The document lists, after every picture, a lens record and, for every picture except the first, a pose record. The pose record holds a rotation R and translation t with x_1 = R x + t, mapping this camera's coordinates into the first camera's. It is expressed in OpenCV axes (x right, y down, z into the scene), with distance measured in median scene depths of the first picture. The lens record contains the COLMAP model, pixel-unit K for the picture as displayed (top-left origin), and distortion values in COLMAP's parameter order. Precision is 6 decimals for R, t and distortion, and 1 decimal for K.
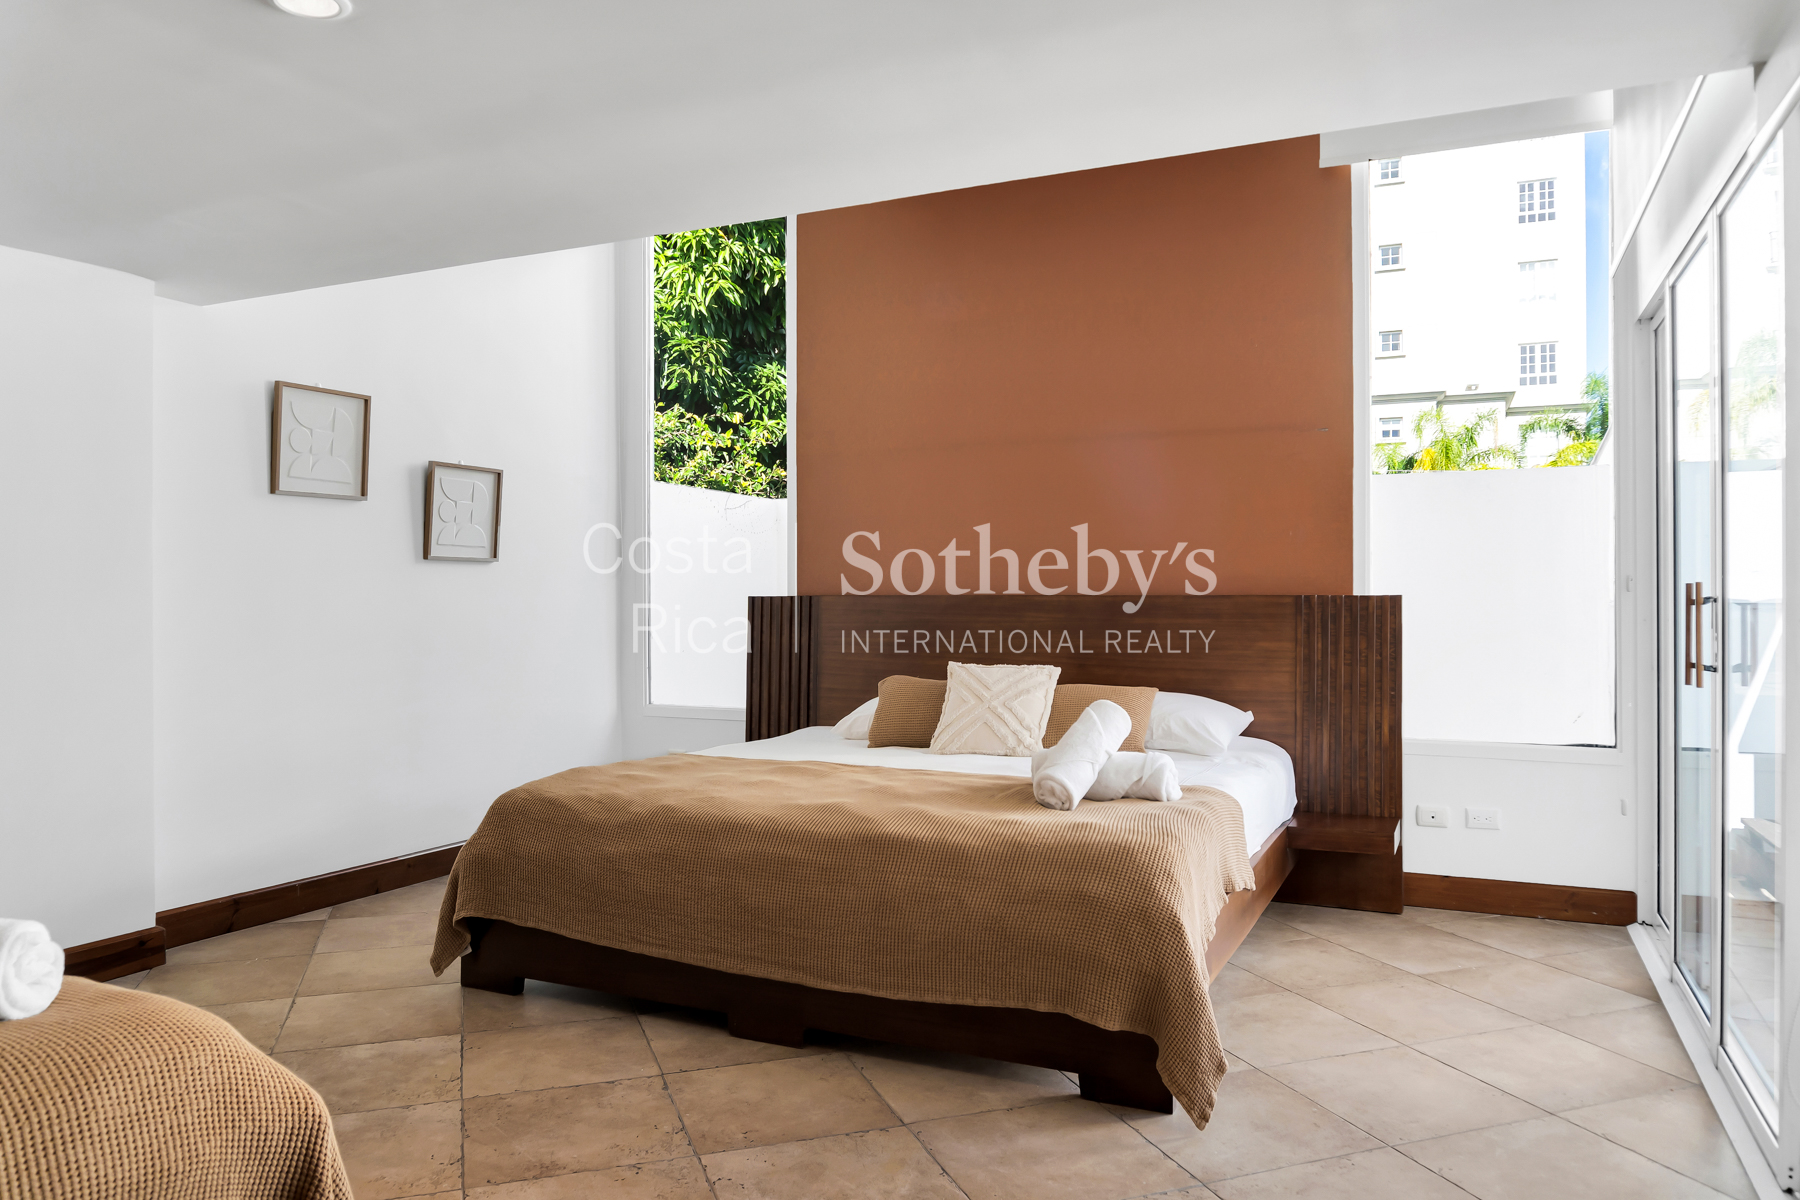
lens RADIAL K [[1237.0, 0, 910.6], [0, 1237.0, 601.1], [0, 0, 1]] dist [-0.028303, 0.000411]
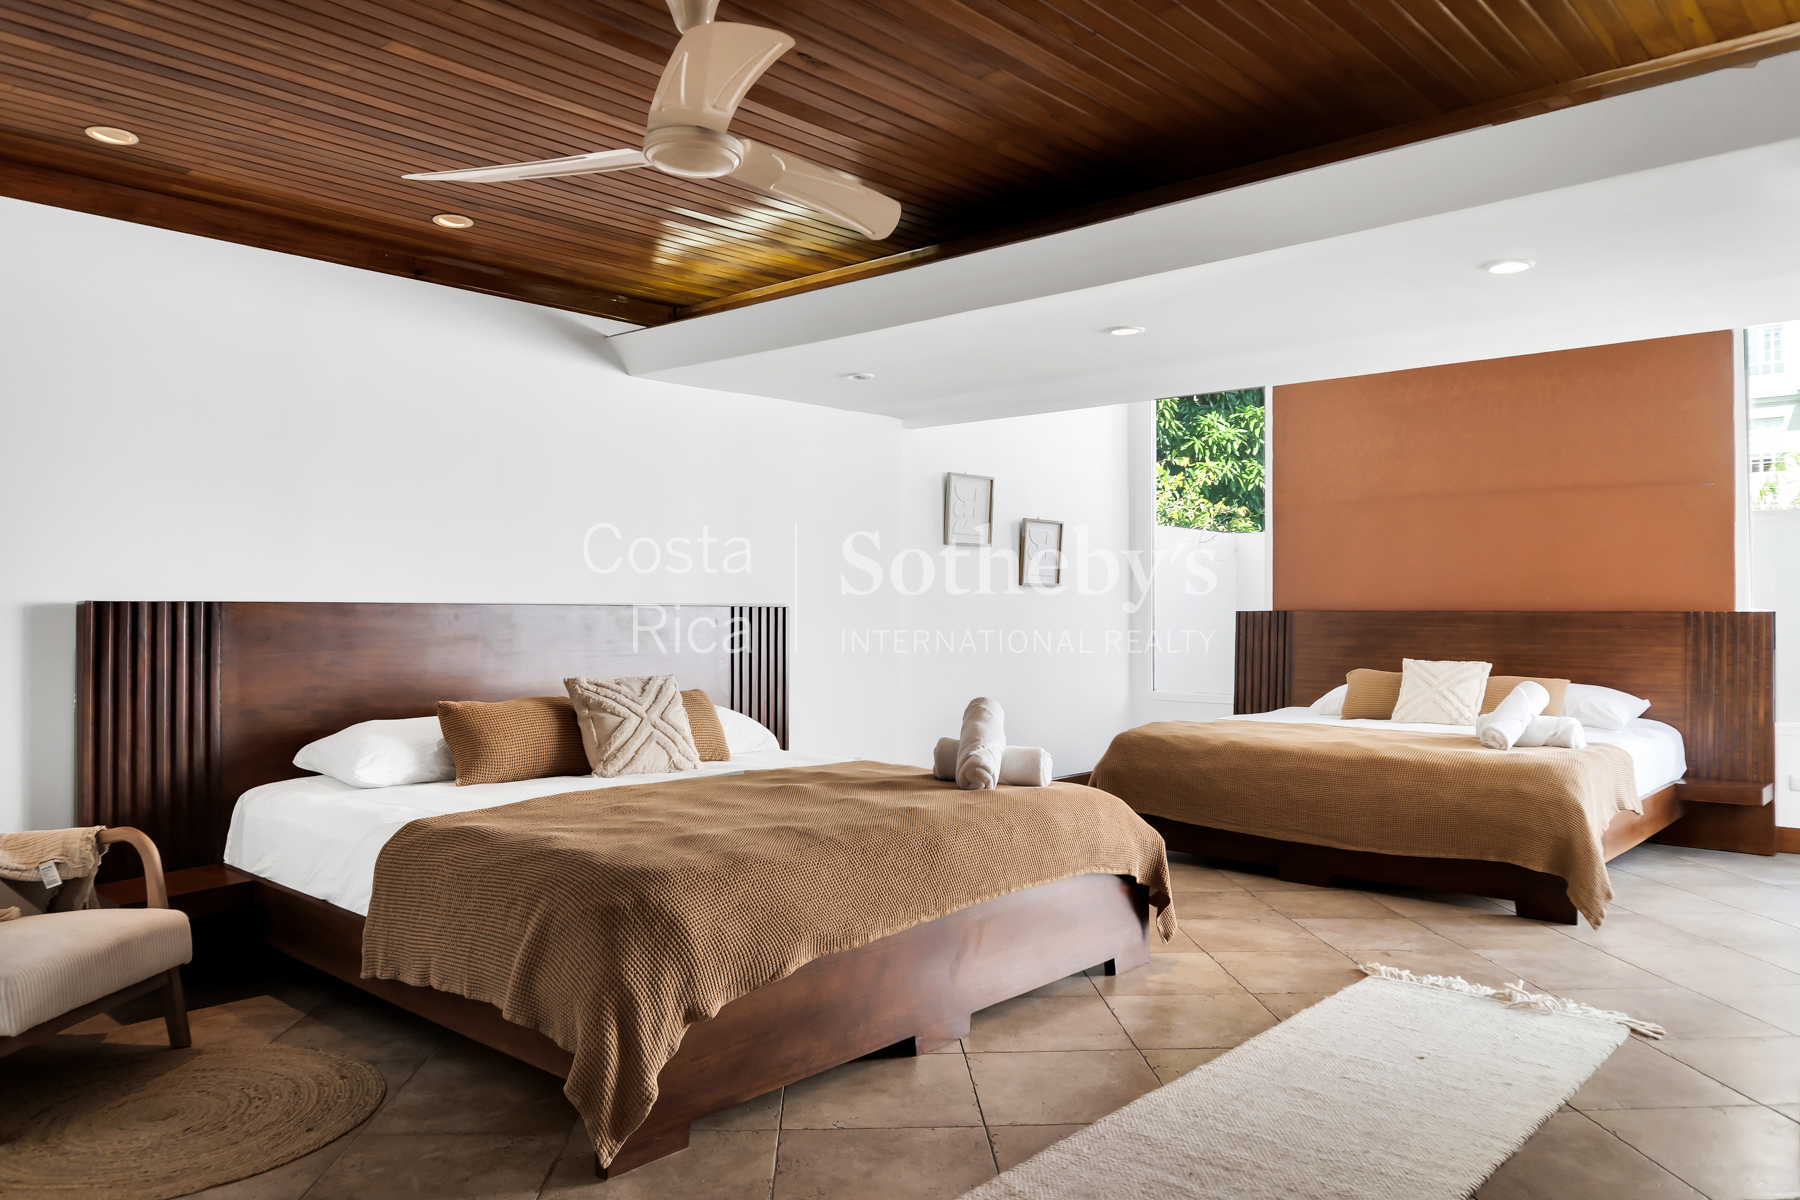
lens RADIAL K [[1237.0, 0, 910.6], [0, 1237.0, 601.1], [0, 0, 1]] dist [-0.028303, 0.000411]
pose [[0.955638, 0.001309, -0.294542, -0.094140], [-0.004607, 0.999934, -0.010504, 0.001739], [0.294509, 0.011395, 0.955581, -0.497457]]
